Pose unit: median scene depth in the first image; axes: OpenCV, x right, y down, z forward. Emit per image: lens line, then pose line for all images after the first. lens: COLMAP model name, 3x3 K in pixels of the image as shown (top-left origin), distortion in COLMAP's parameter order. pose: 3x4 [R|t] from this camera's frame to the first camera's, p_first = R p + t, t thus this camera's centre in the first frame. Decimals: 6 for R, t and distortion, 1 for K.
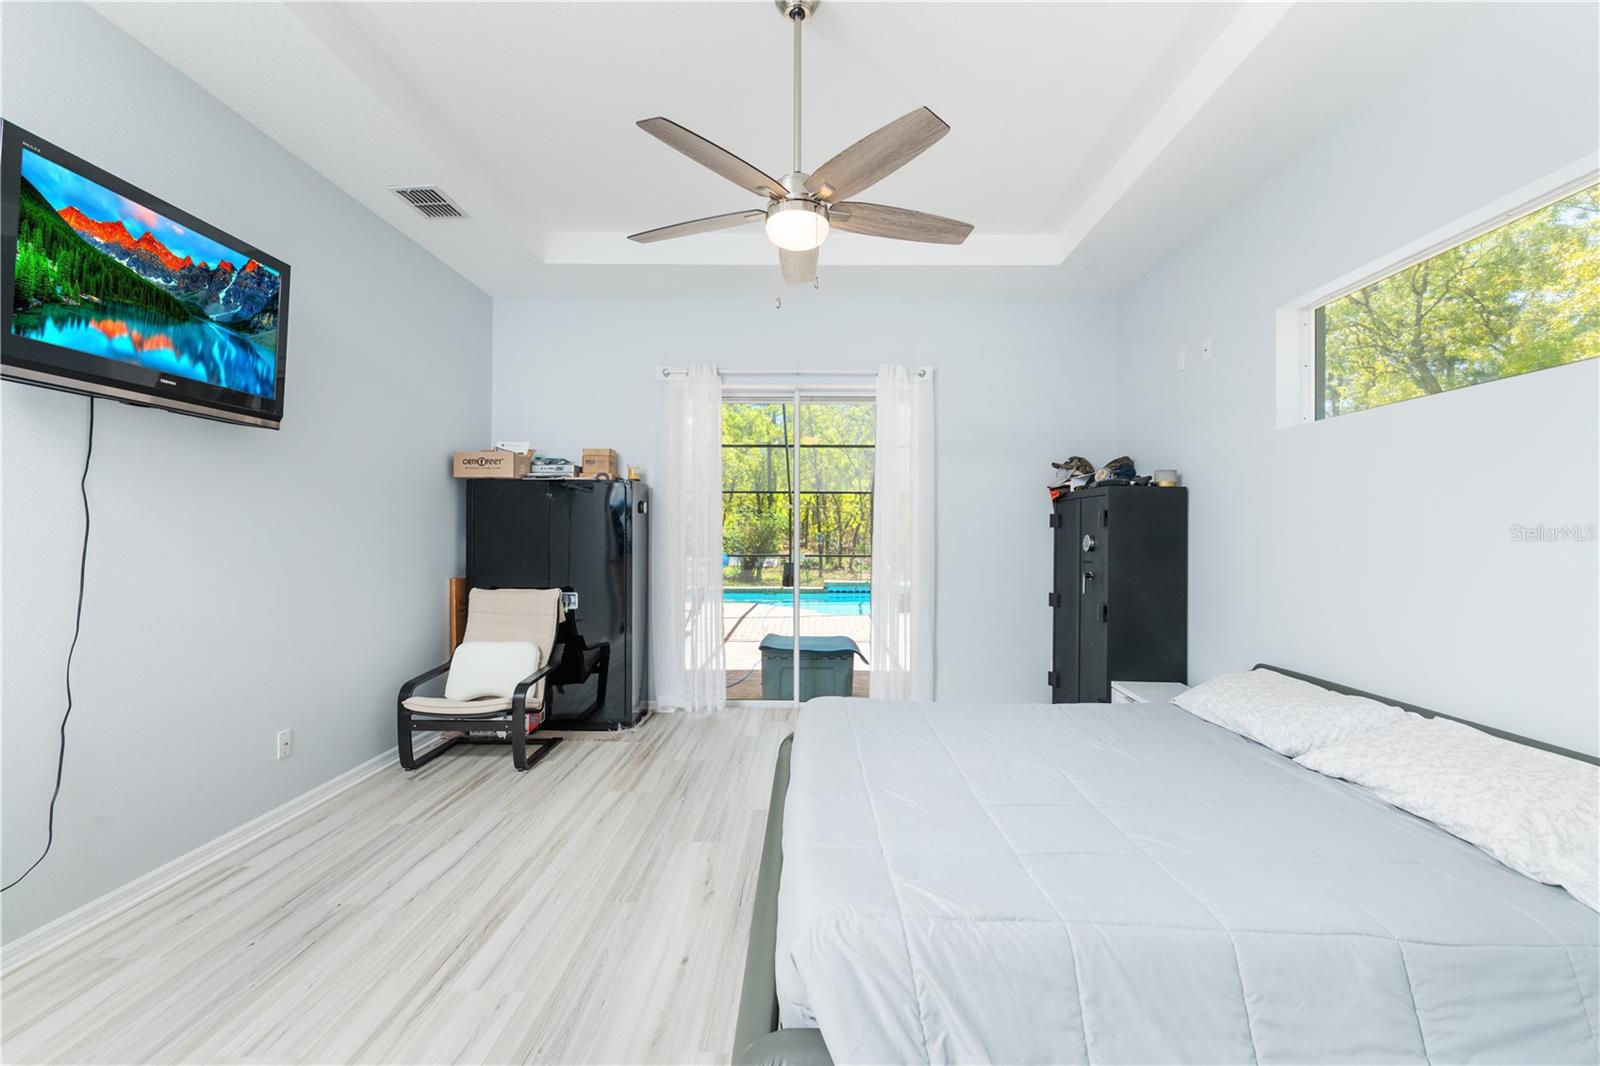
lens RADIAL K [[686.4, 0, 800.0], [0, 686.4, 533.0], [0, 0, 1]] dist [-0.000971, 0.000016]
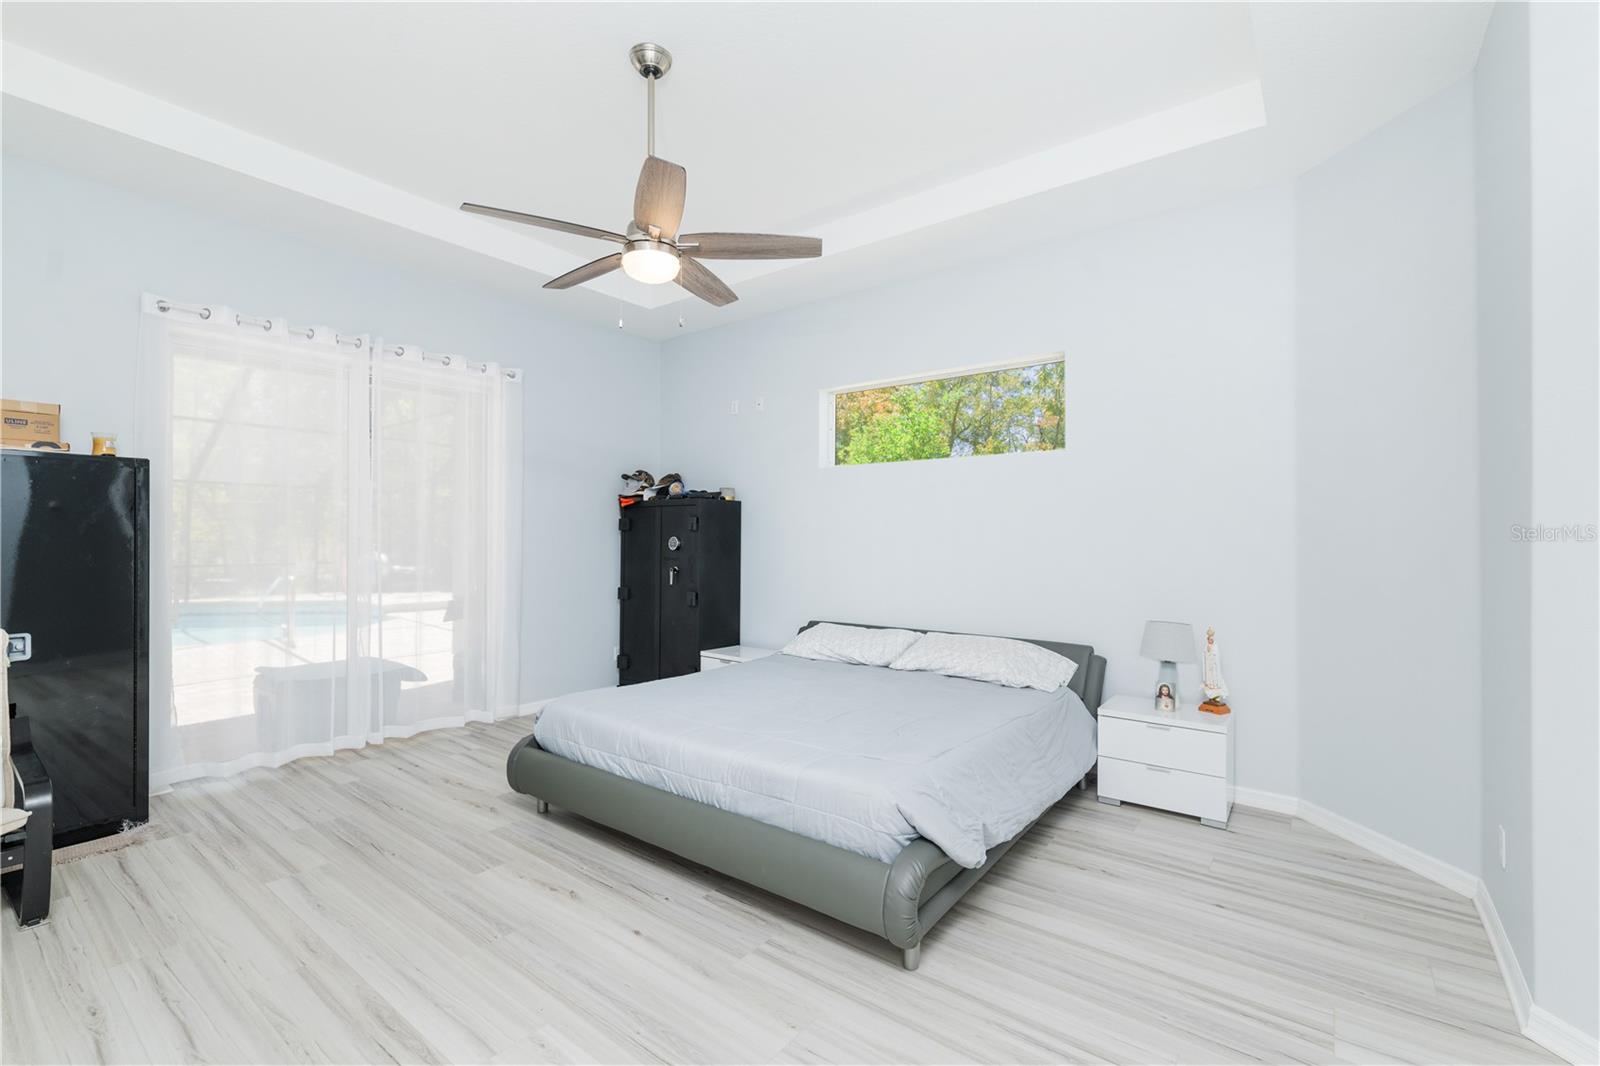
lens RADIAL K [[700.4, 0, 801.4], [0, 700.4, 537.8], [0, 0, 1]] dist [-0.003228, -0.000168]
pose [[0.597667, -0.003654, 0.801736, -0.473487], [0.001681, 0.999993, 0.003304, 0.000369], [-0.801743, -0.000627, 0.597669, 0.073080]]
